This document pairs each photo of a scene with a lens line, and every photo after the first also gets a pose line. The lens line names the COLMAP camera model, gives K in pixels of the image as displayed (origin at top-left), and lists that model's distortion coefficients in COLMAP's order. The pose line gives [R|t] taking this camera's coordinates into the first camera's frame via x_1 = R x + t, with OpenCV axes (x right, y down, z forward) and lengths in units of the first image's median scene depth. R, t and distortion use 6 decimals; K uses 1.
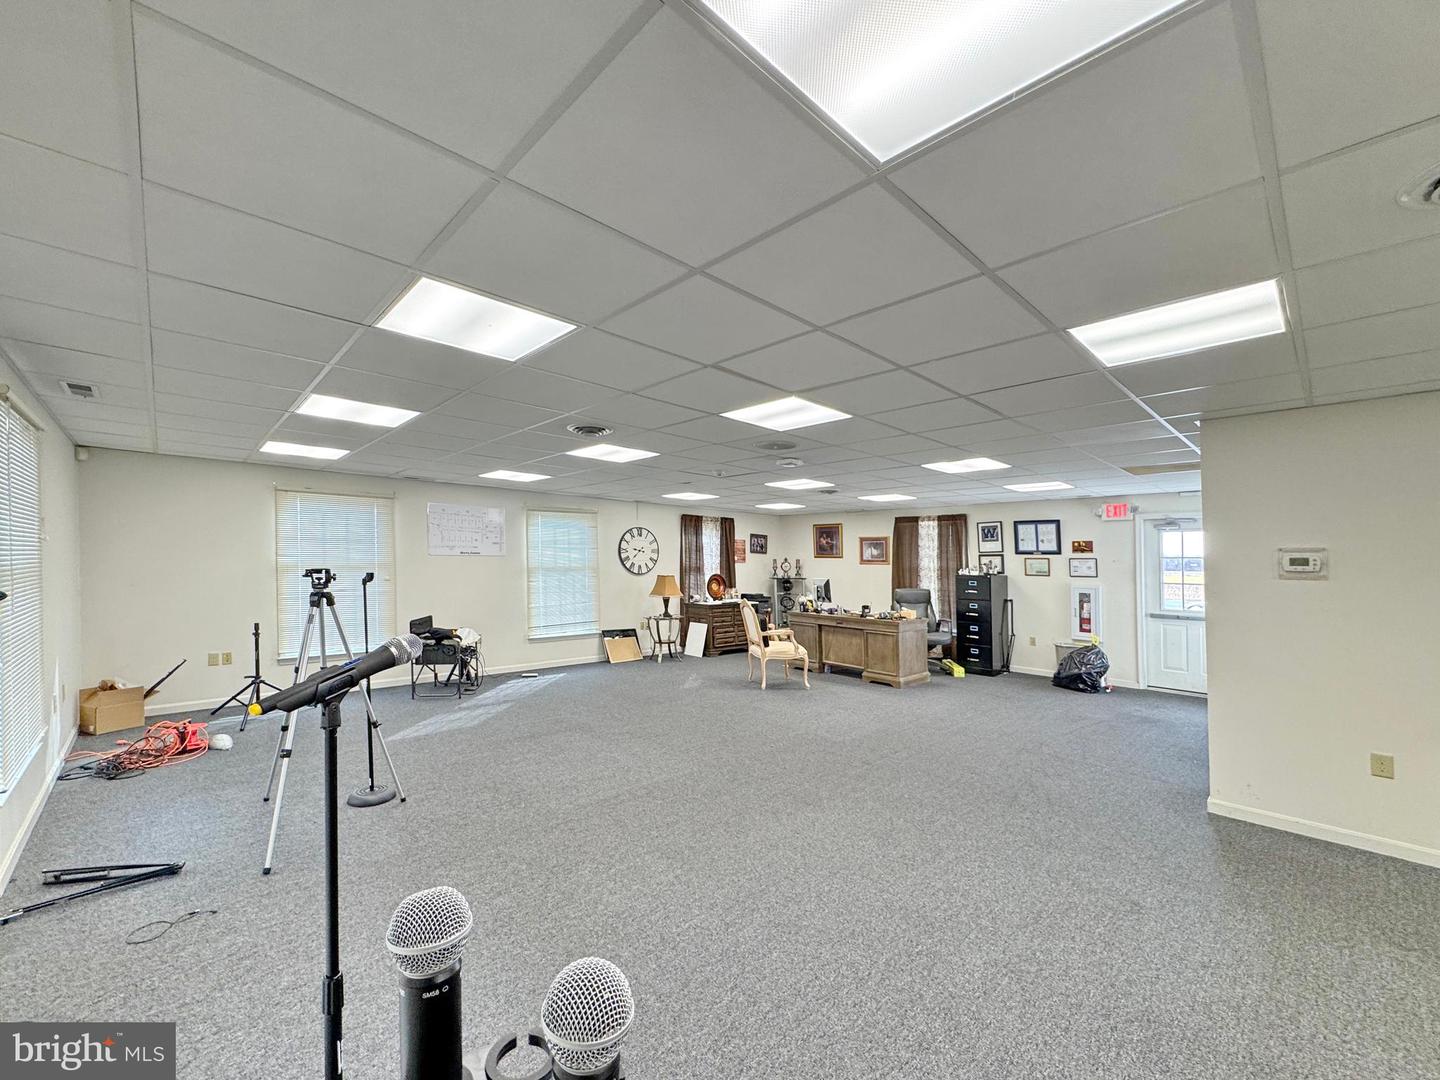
lens RADIAL K [[586.2, 0, 706.2], [0, 586.2, 552.3], [0, 0, 1]] dist [-0.006548, -0.000962]
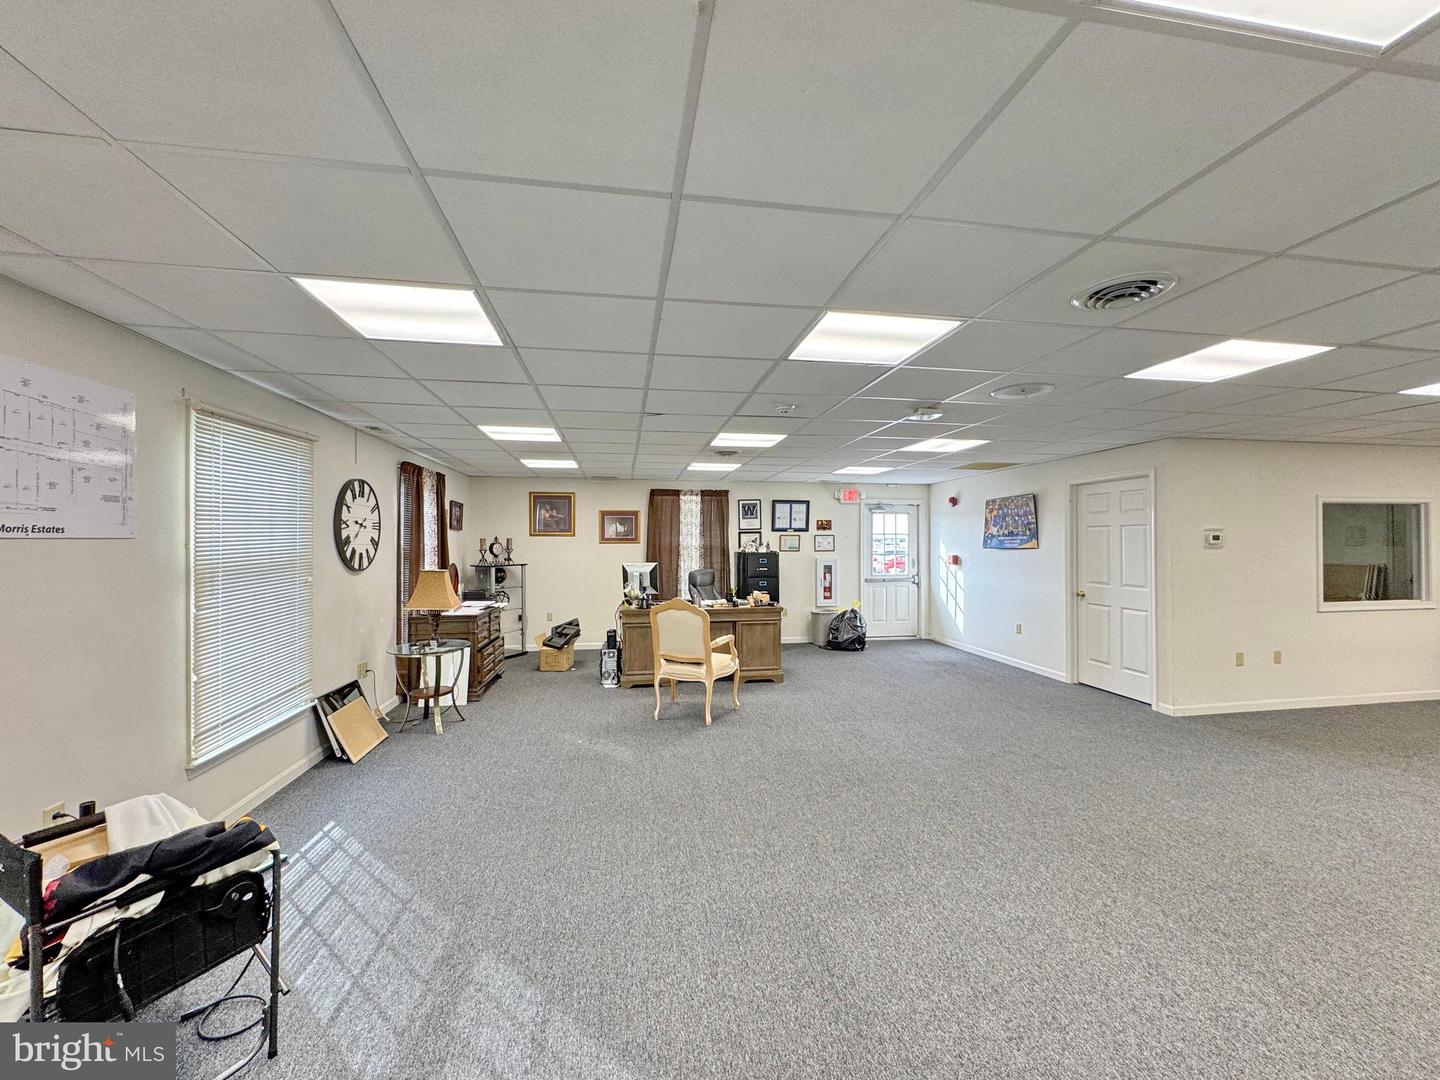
lens RADIAL K [[586.2, 0, 718.6], [0, 586.2, 531.3], [0, 0, 1]] dist [-0.006548, -0.000962]
pose [[0.551599, -0.001252, 0.834108, -0.392332], [-0.003668, 0.999986, 0.003927, -0.000687], [-0.834101, -0.005226, 0.551587, 0.492668]]
